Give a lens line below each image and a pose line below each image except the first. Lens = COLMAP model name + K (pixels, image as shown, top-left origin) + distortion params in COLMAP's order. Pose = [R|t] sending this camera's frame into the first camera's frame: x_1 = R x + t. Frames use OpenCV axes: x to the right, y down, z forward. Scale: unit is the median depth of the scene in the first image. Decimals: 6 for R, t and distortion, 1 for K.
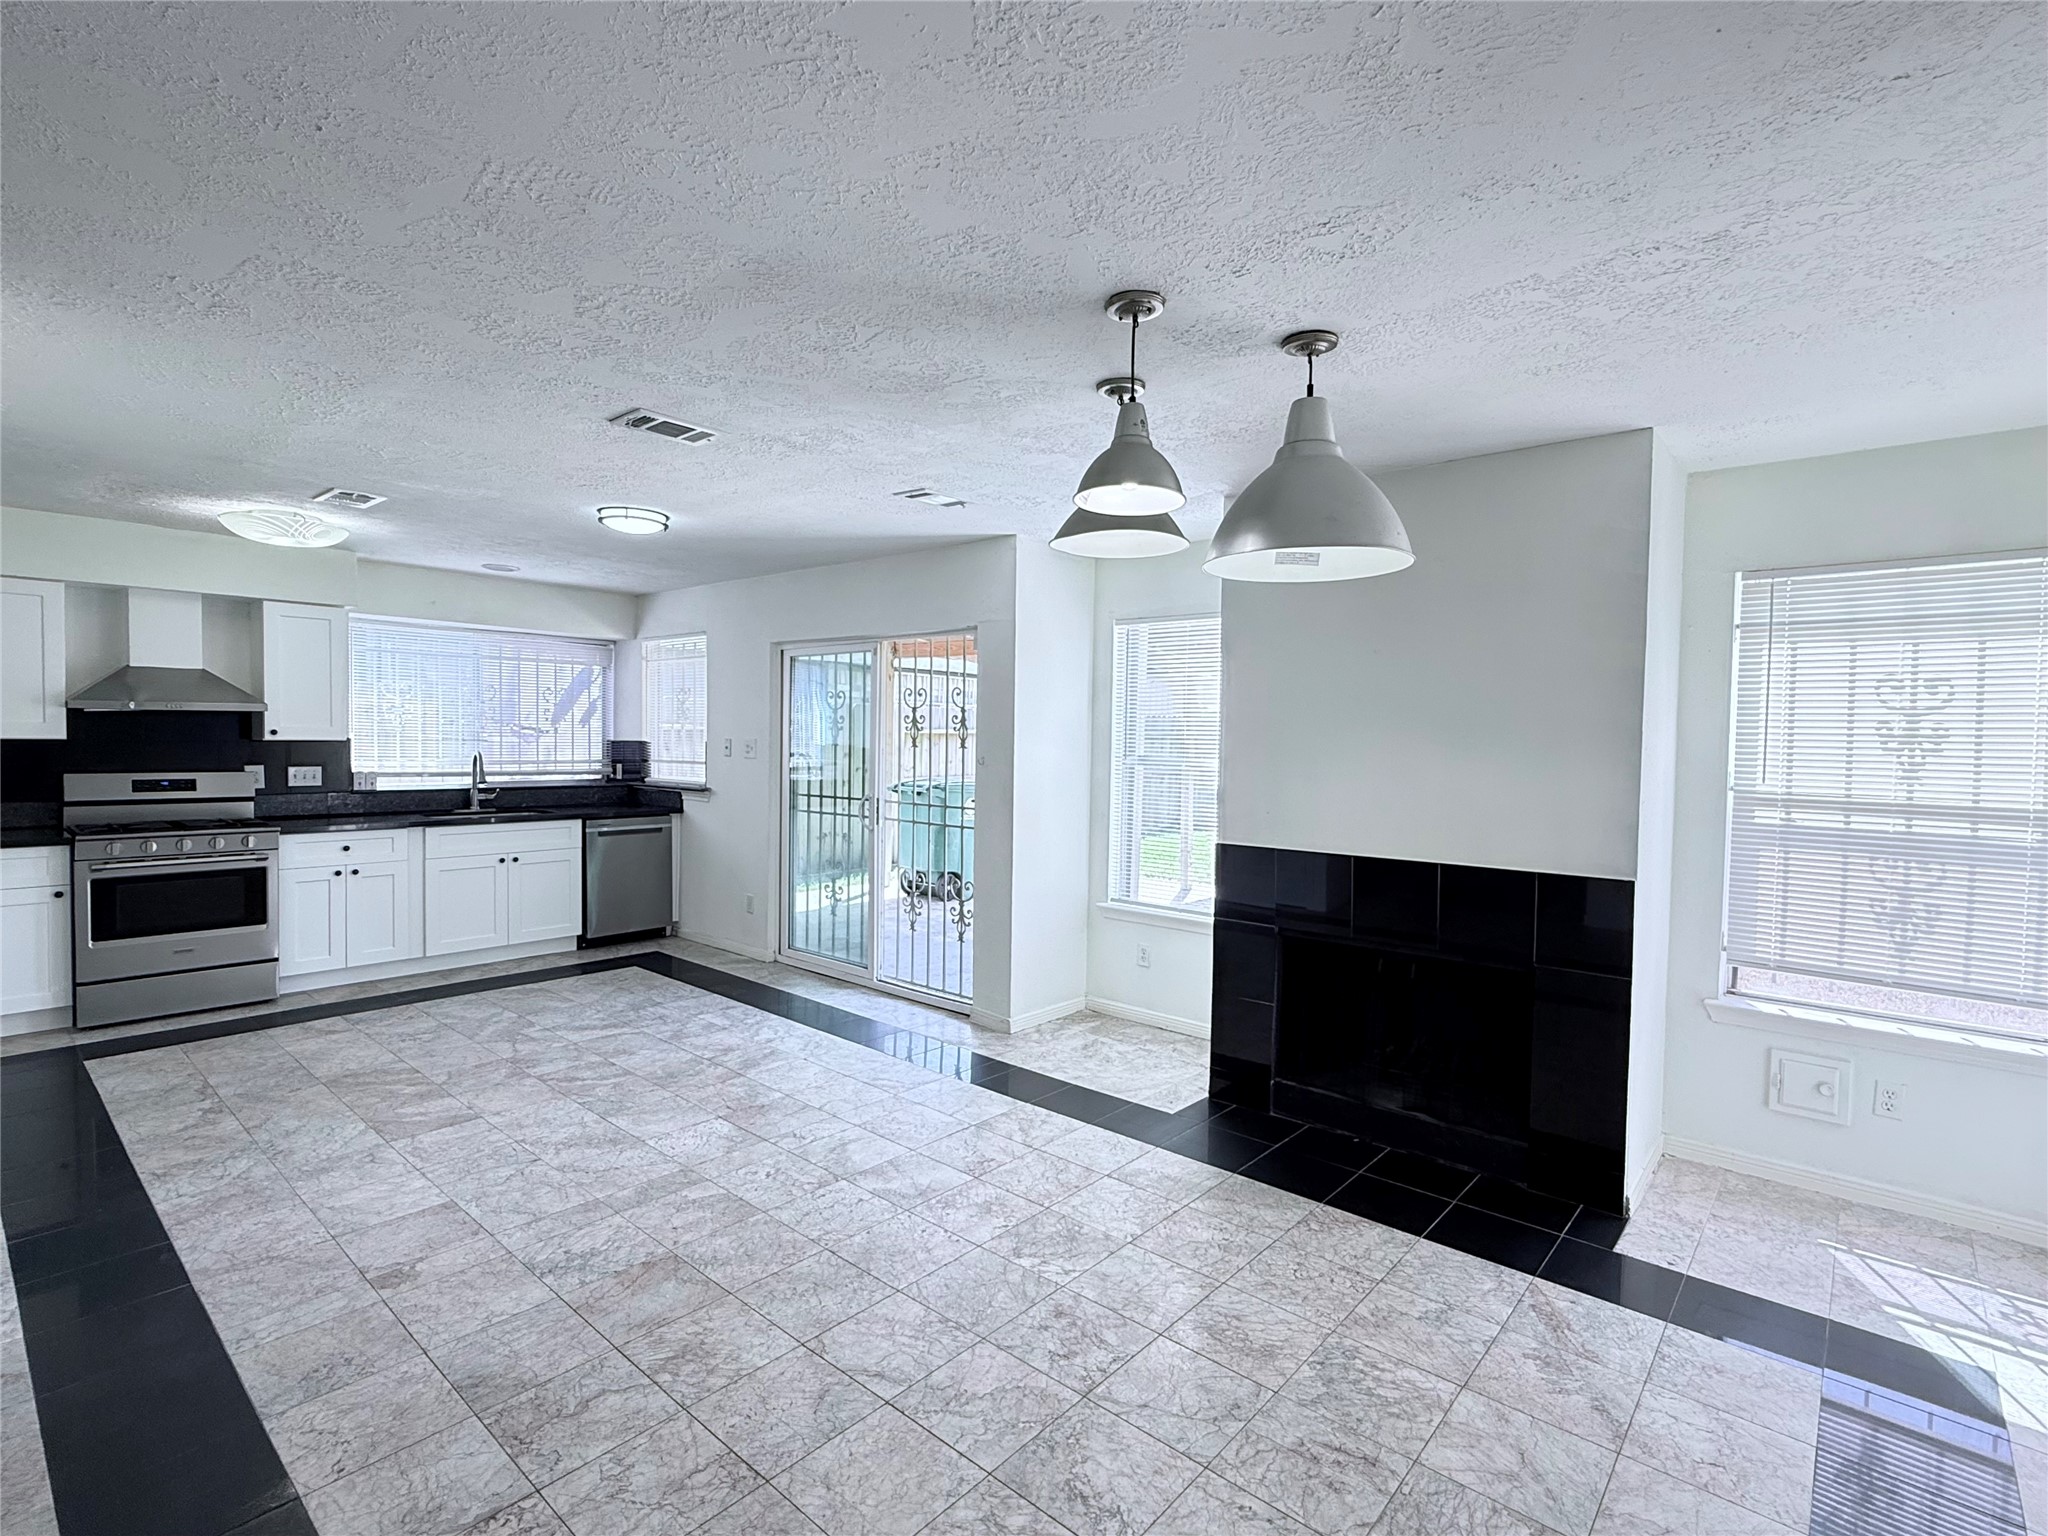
lens RADIAL K [[972.7, 0, 1021.0], [0, 972.7, 773.1], [0, 0, 1]] dist [0.000447, 0.000173]
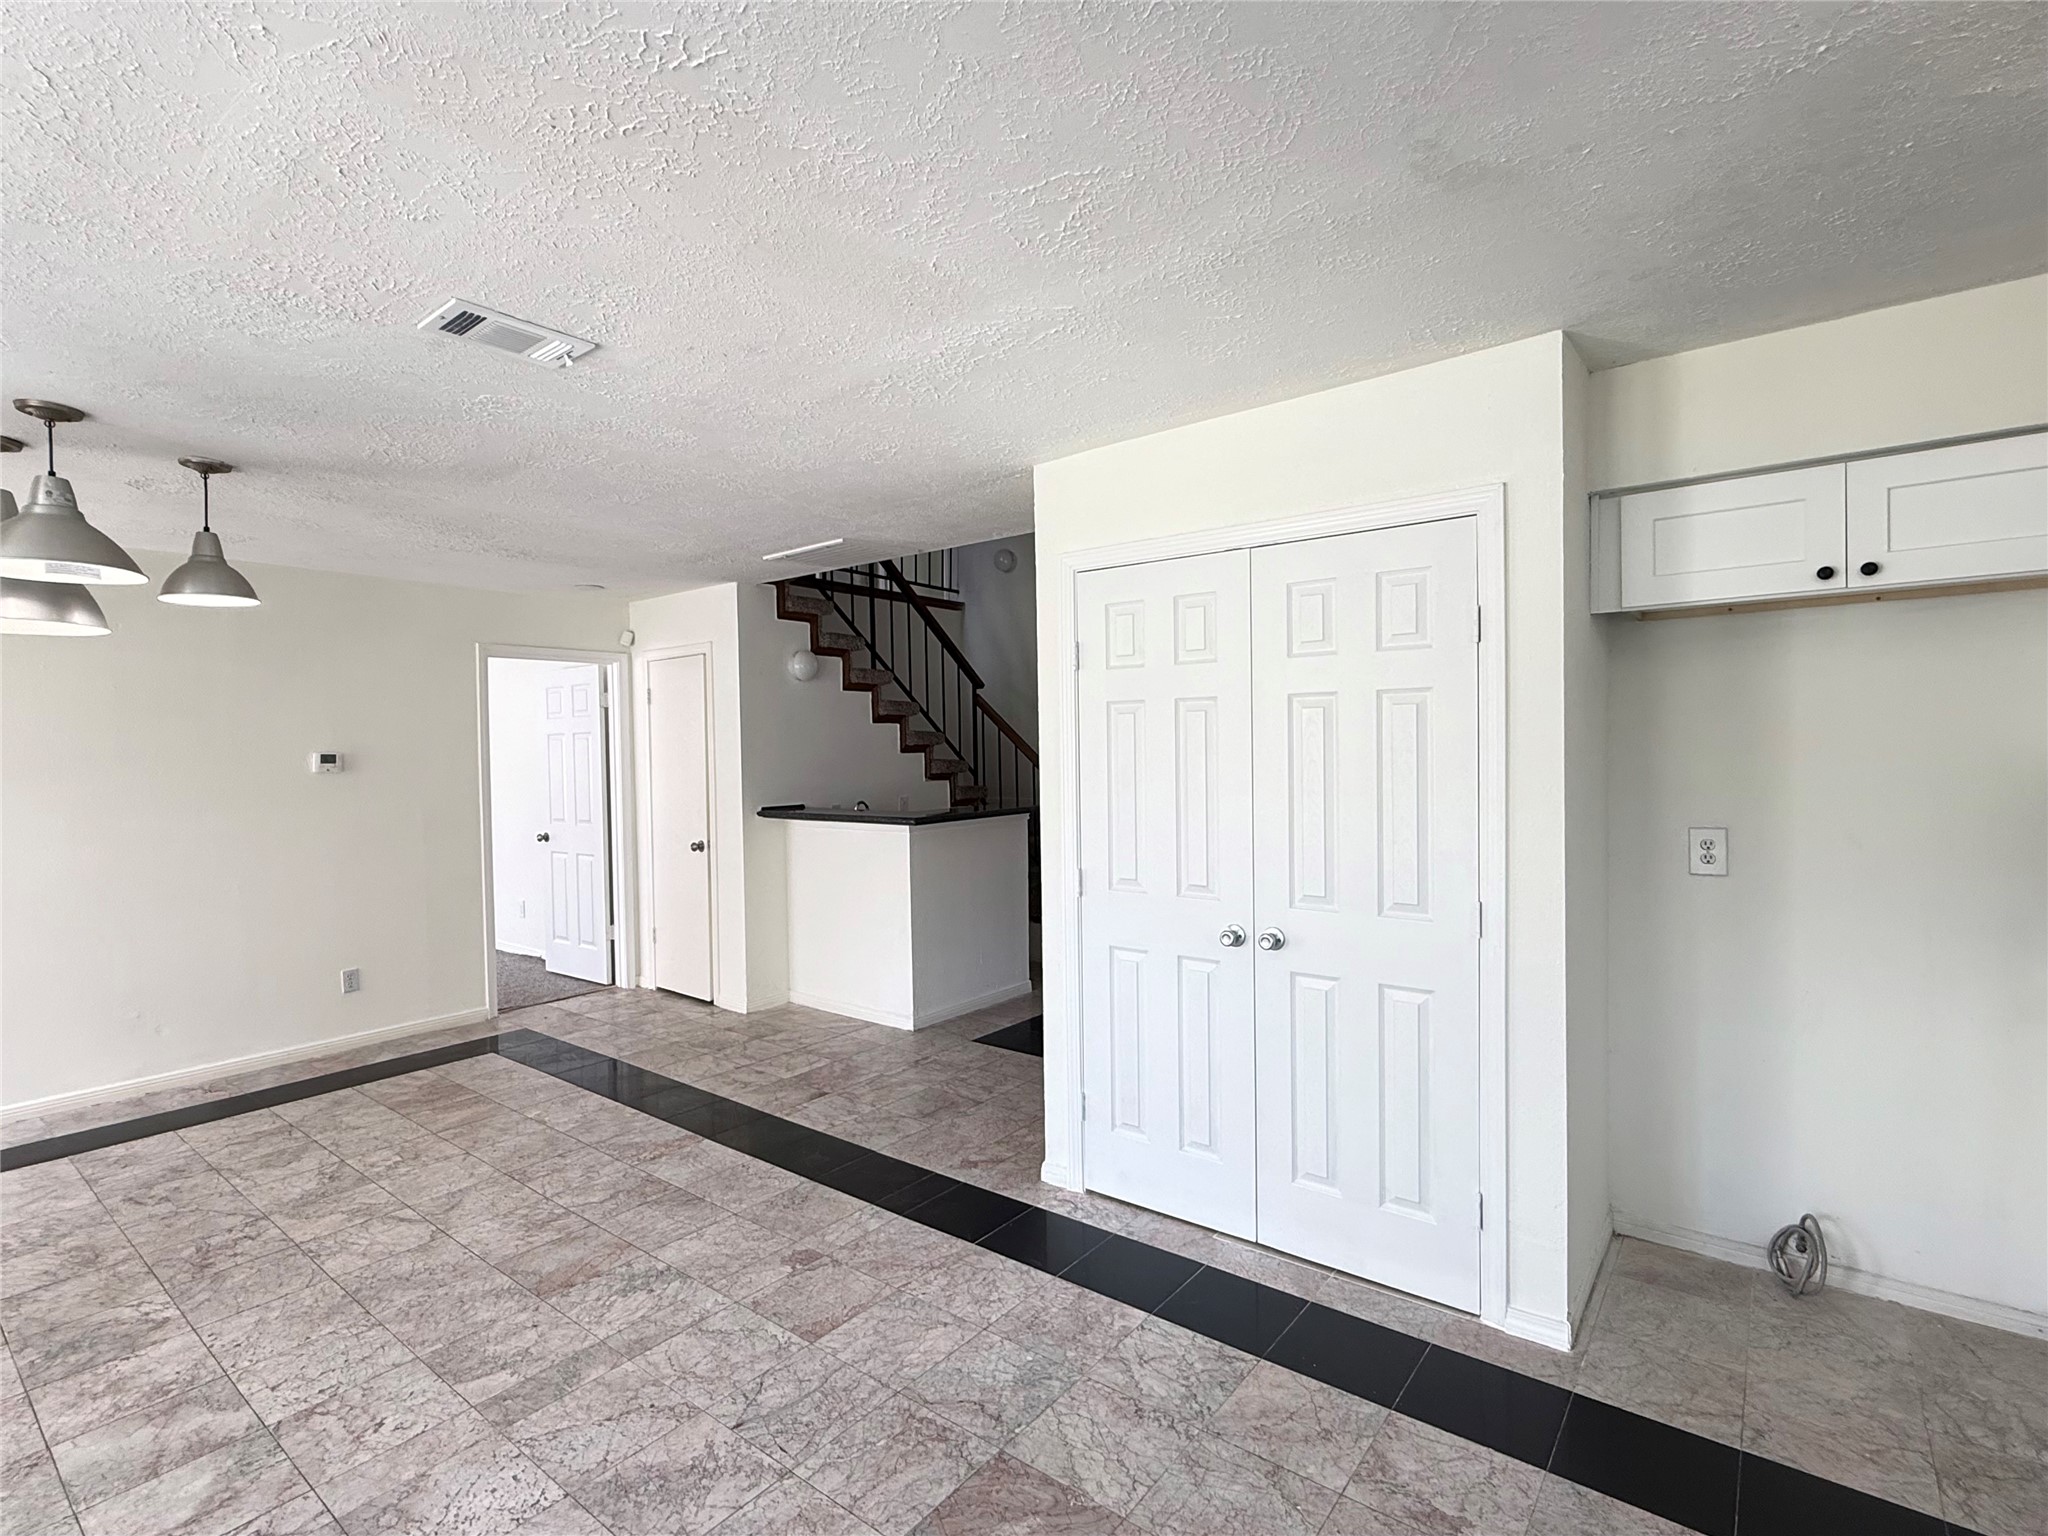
lens RADIAL K [[972.7, 0, 1023.3], [0, 972.7, 766.1], [0, 0, 1]] dist [0.000447, 0.000173]
pose [[-0.998550, -0.002027, -0.053787, -0.764298], [-0.004736, 0.998724, 0.050287, -0.089810], [0.053617, 0.050469, -0.997285, 1.914789]]
